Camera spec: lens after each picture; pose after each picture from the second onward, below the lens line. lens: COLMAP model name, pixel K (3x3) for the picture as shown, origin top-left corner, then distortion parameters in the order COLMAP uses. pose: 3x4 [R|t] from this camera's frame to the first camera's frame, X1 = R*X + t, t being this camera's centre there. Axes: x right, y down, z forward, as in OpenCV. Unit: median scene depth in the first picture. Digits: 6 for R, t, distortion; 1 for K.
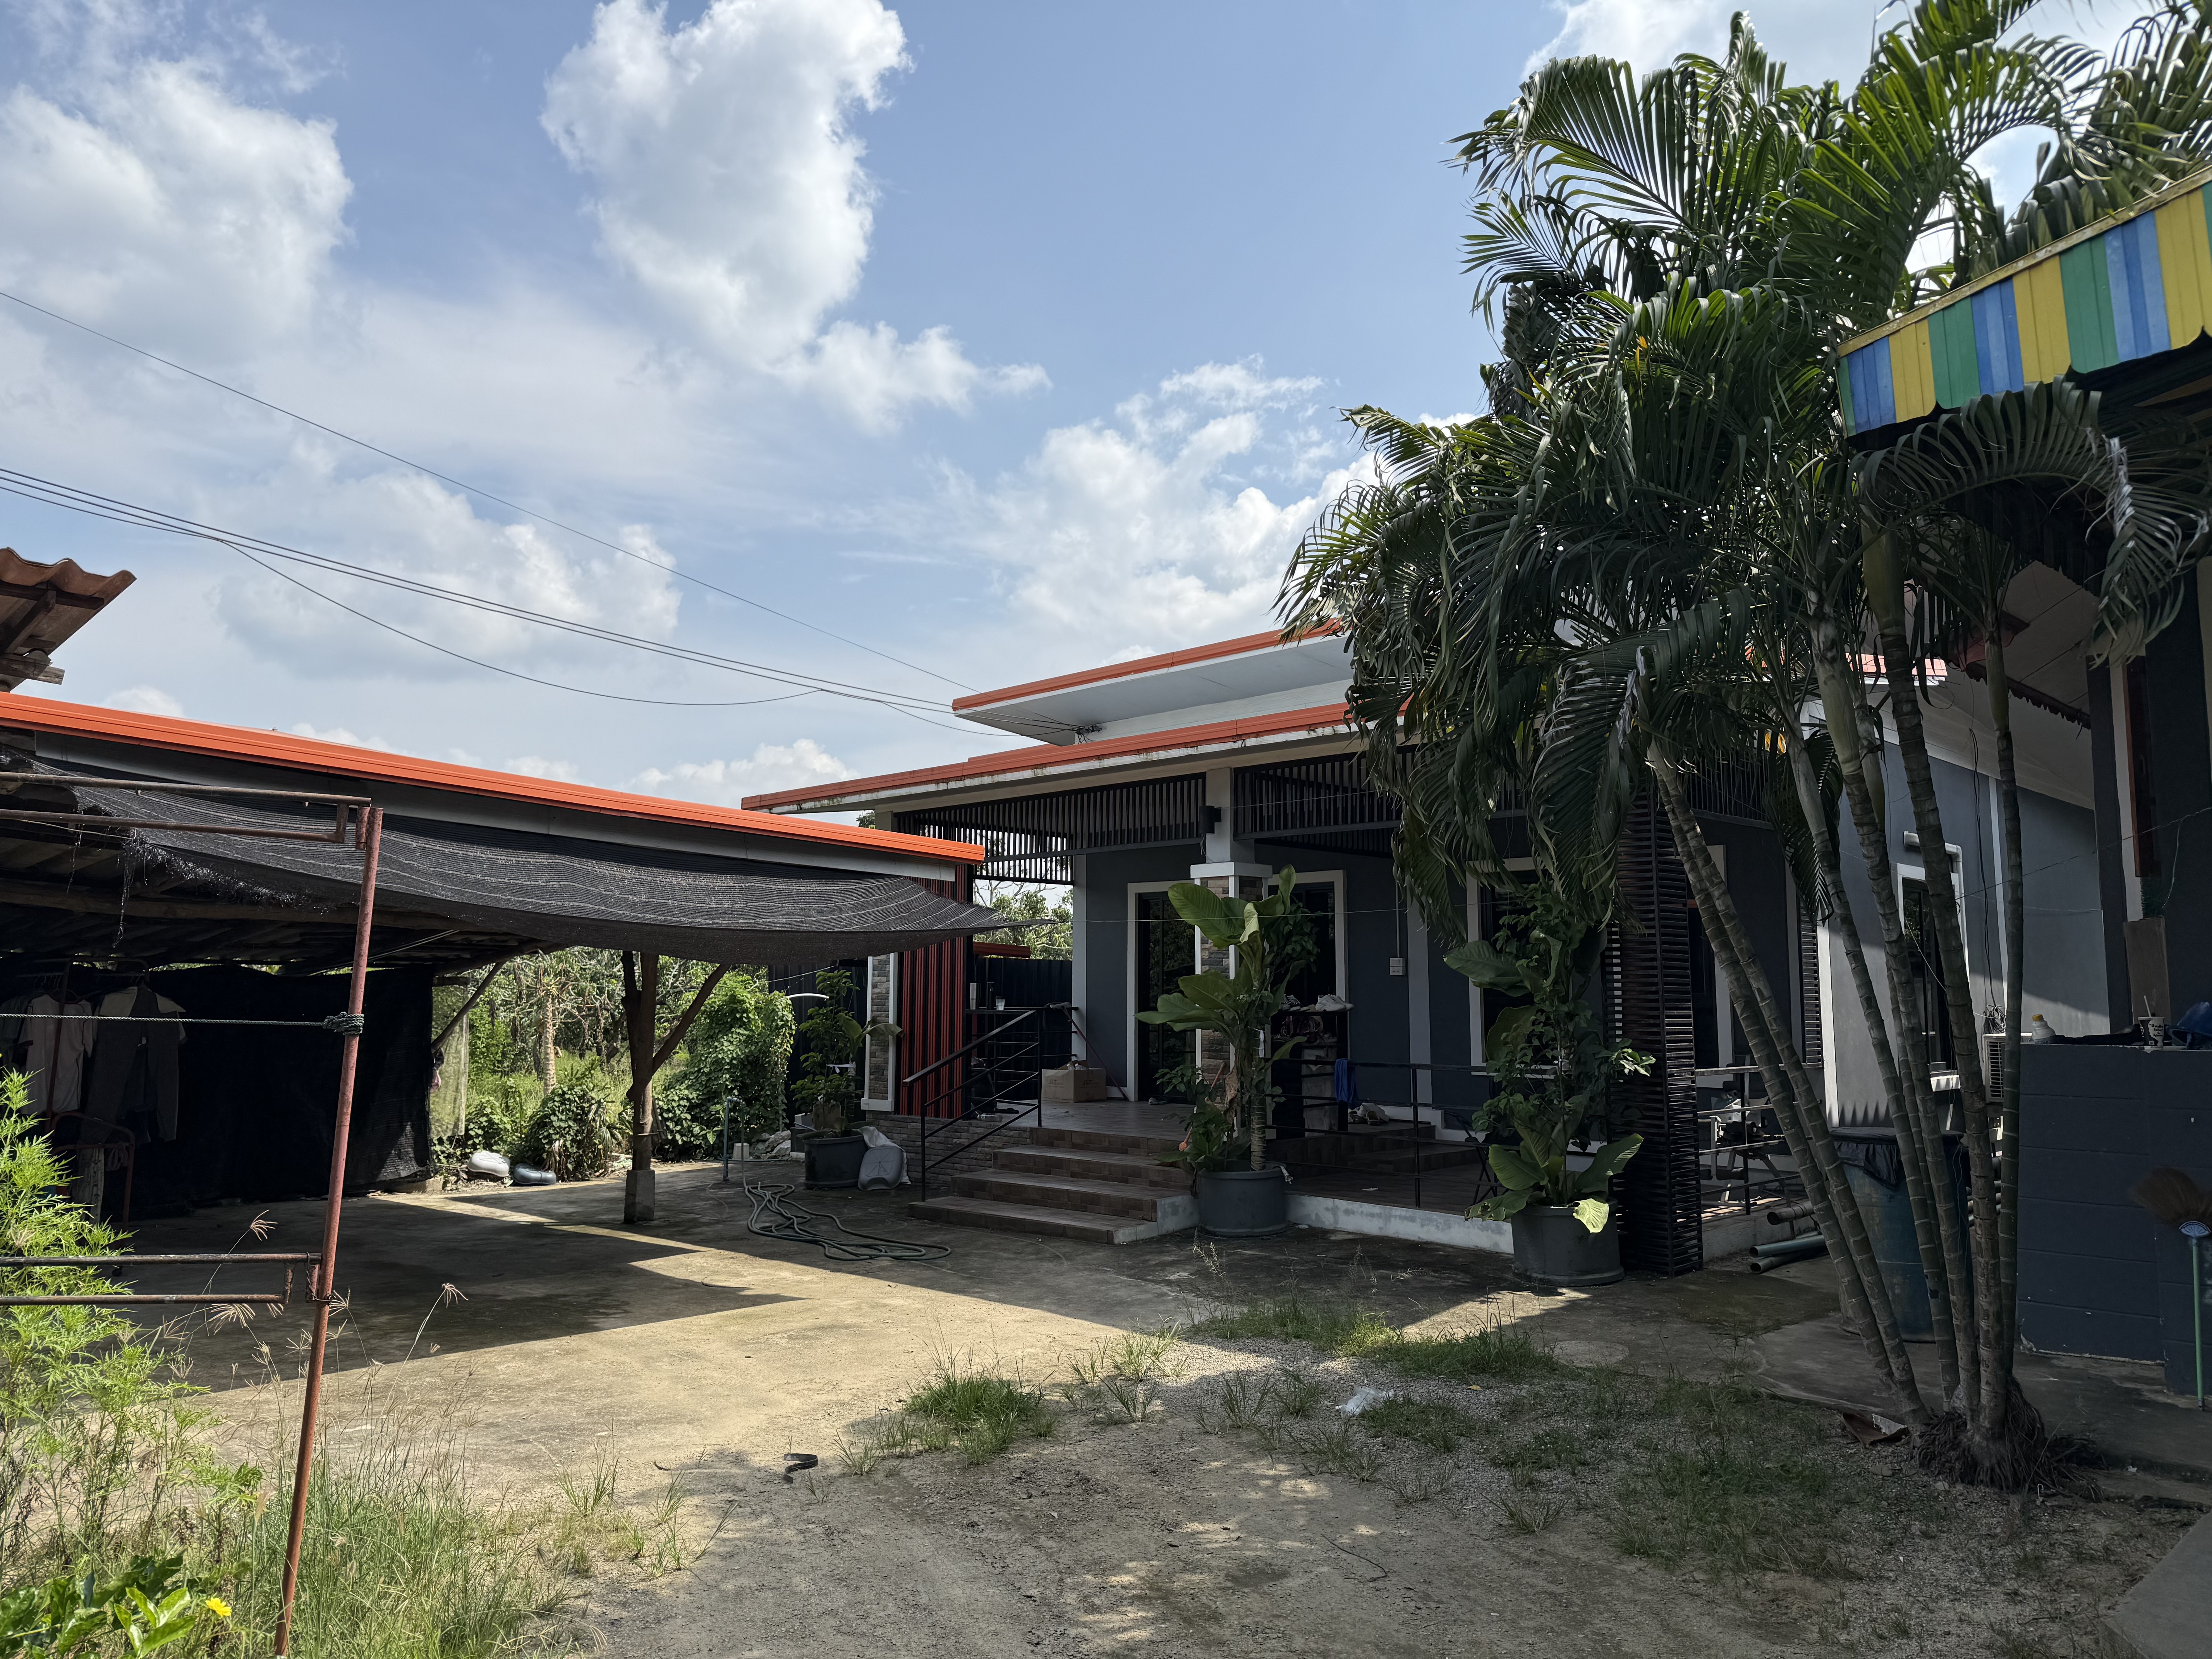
lens RADIAL K [[1568.8, 0, 1106.0], [0, 1568.8, 829.5], [0, 0, 1]] dist [0.107617, -0.001374]
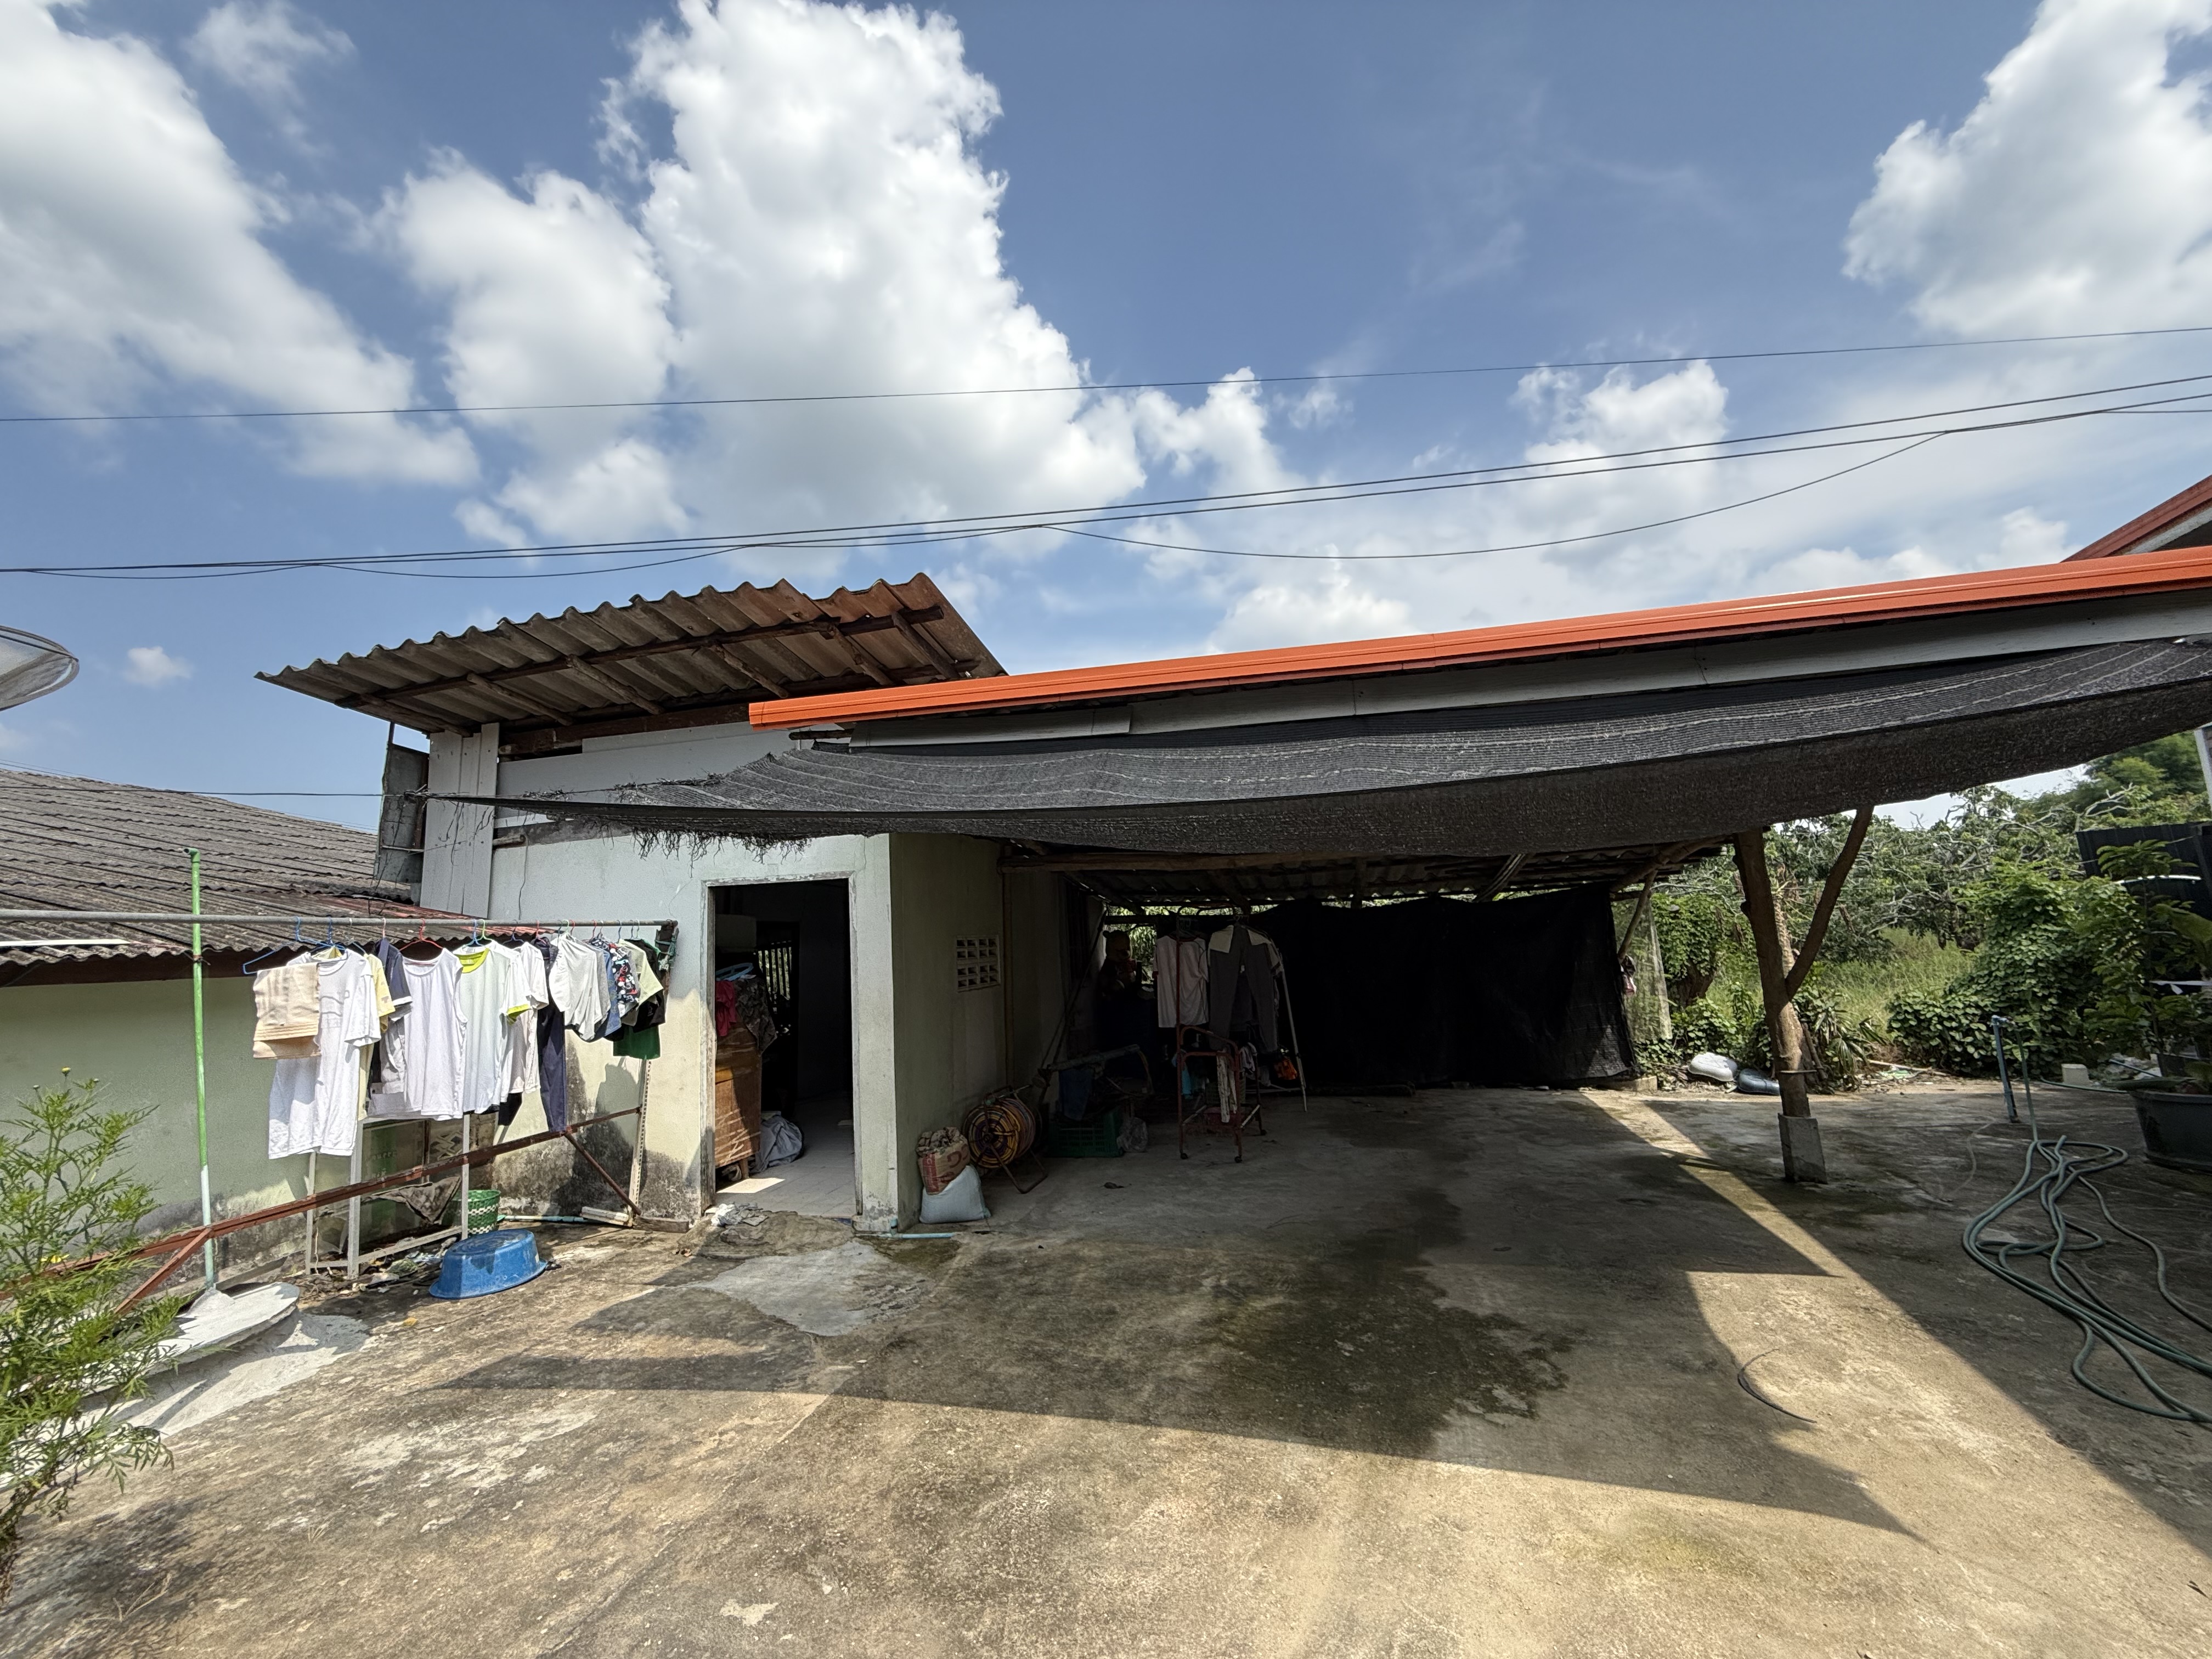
lens RADIAL K [[879.1, 0, 1077.9], [0, 879.1, 833.2], [0, 0, 1]] dist [-0.011047, 0.001157]
pose [[0.397040, -0.141659, -0.906803, -0.014047], [0.157264, 0.983905, -0.084846, 0.045534], [0.904227, -0.108921, 0.412927, 0.432763]]
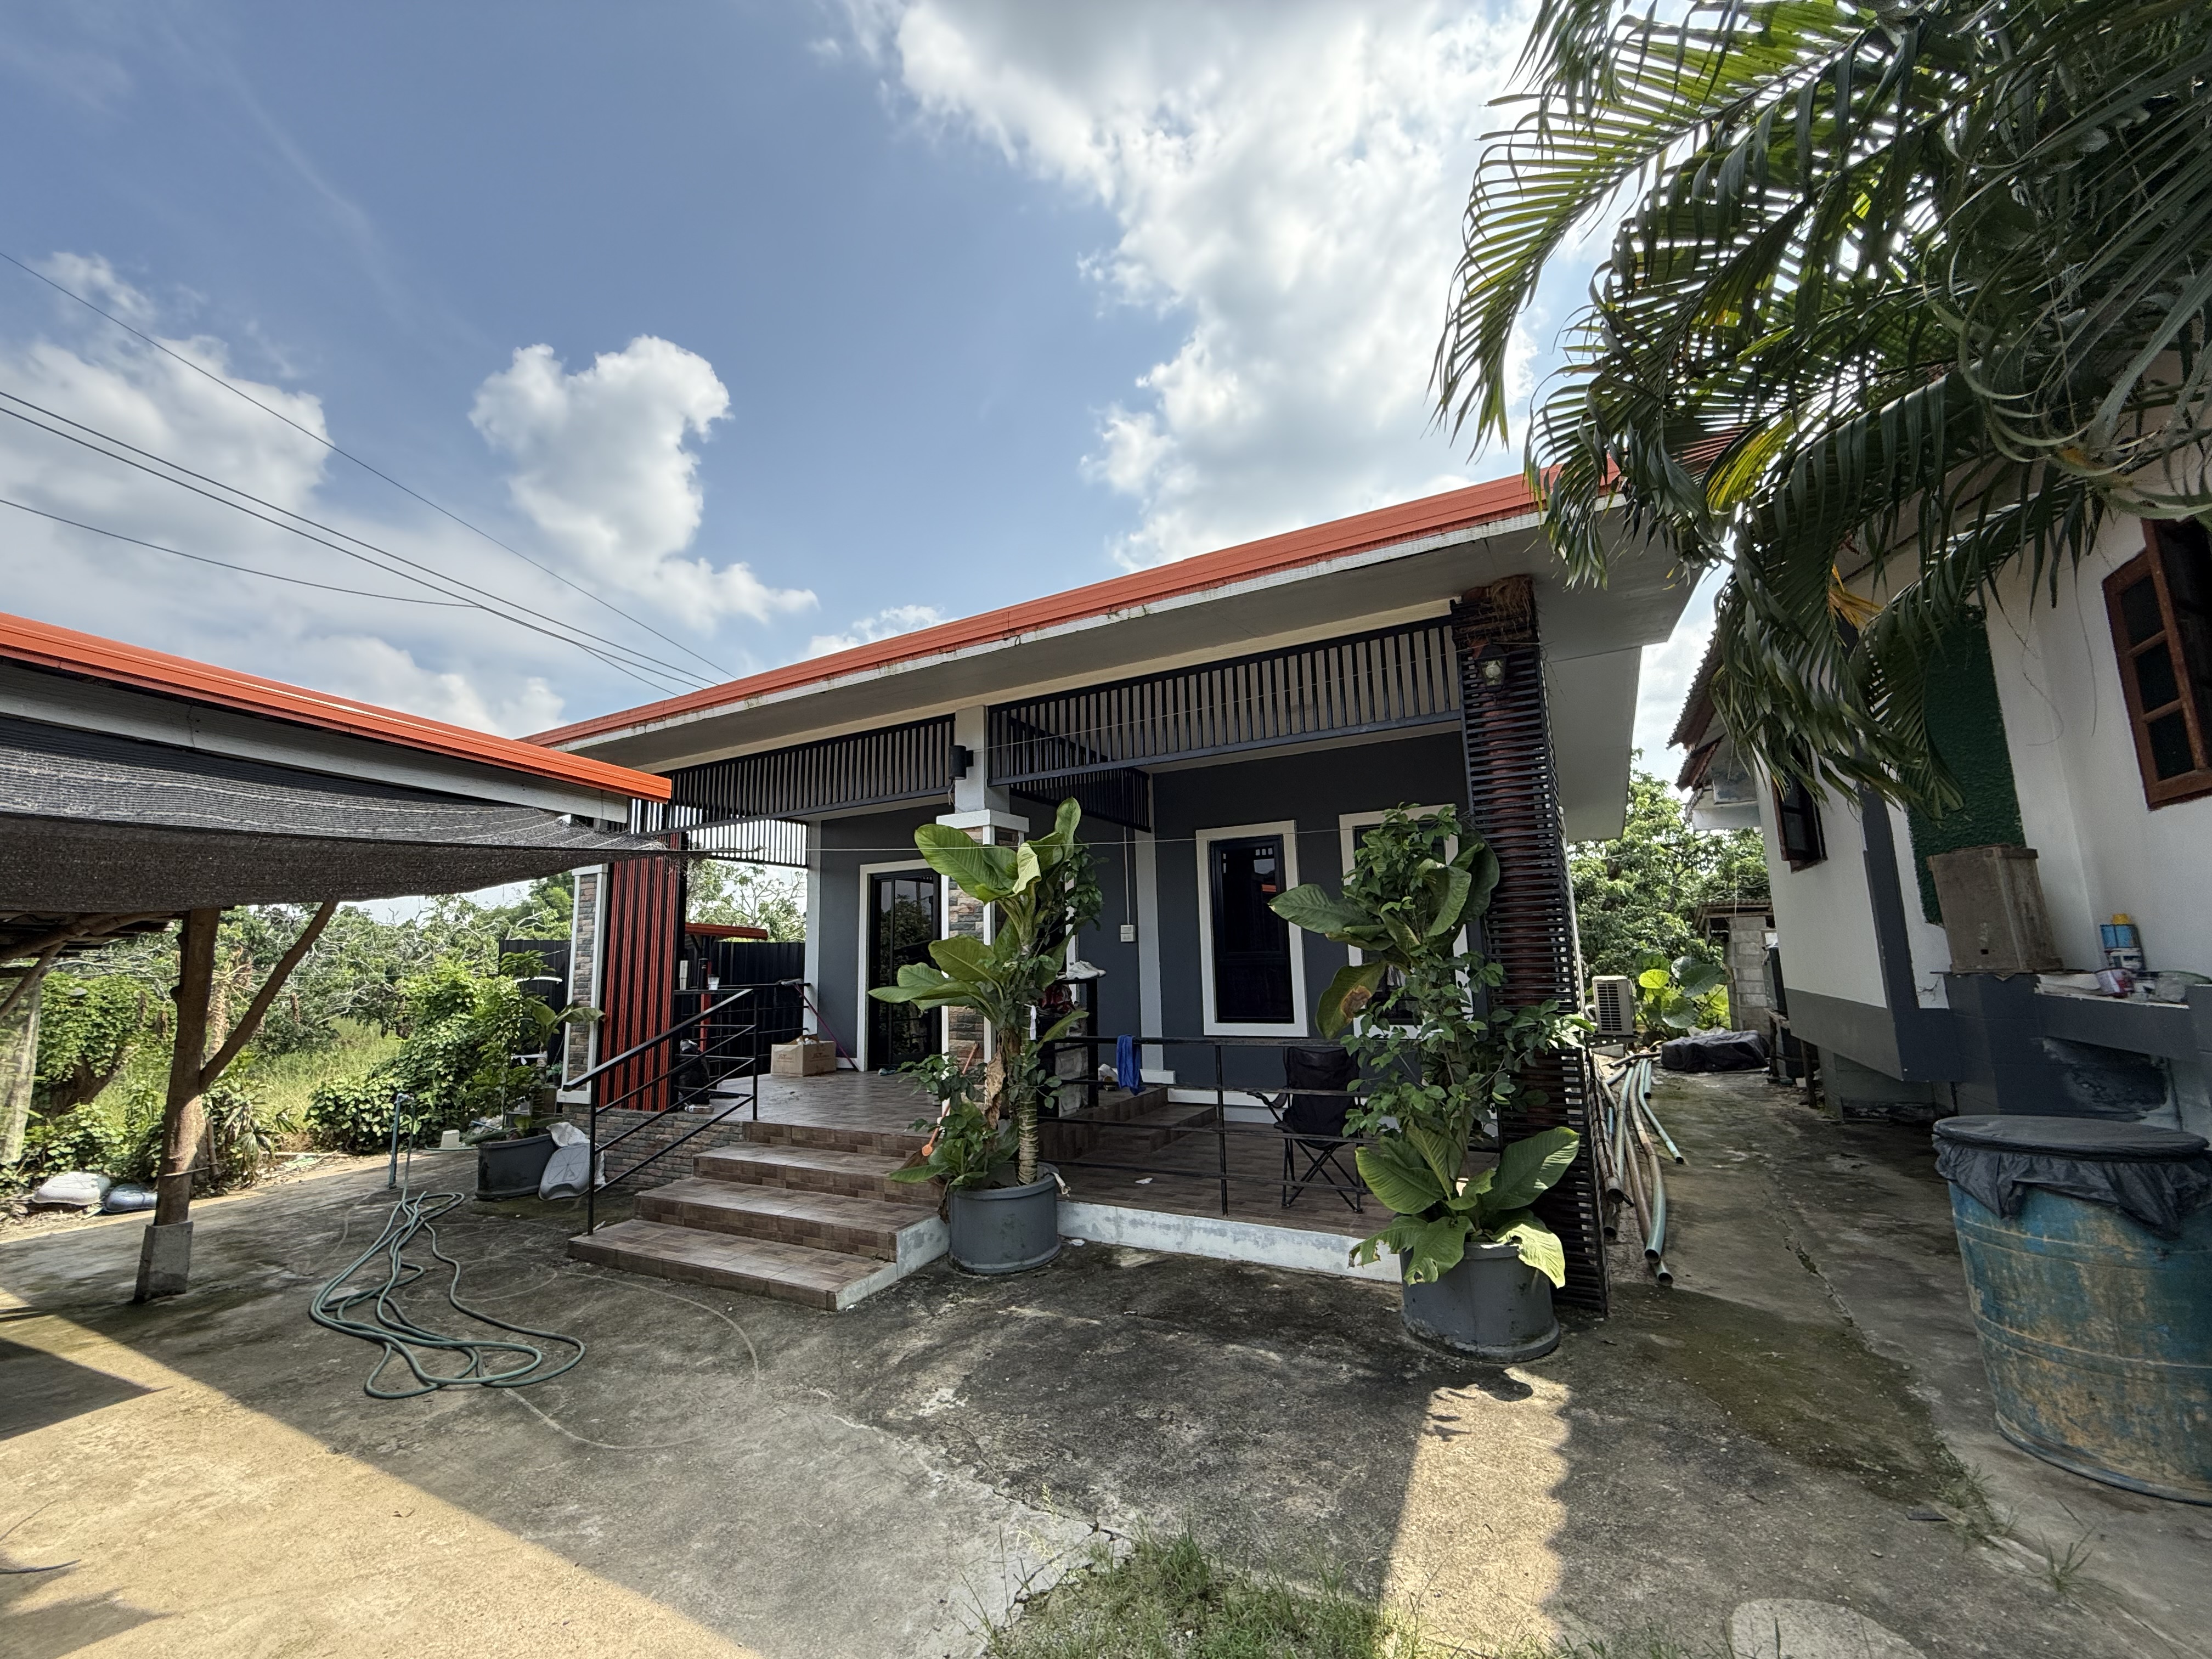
lens RADIAL K [[884.1, 0, 1106.0], [0, 884.1, 829.5], [0, 0, 1]] dist [0.000969, 0.000332]
pose [[0.959141, 0.013994, 0.282581, 0.004190], [0.000149, 0.998751, -0.049966, 0.044616], [-0.282928, 0.047966, 0.957941, 0.408234]]
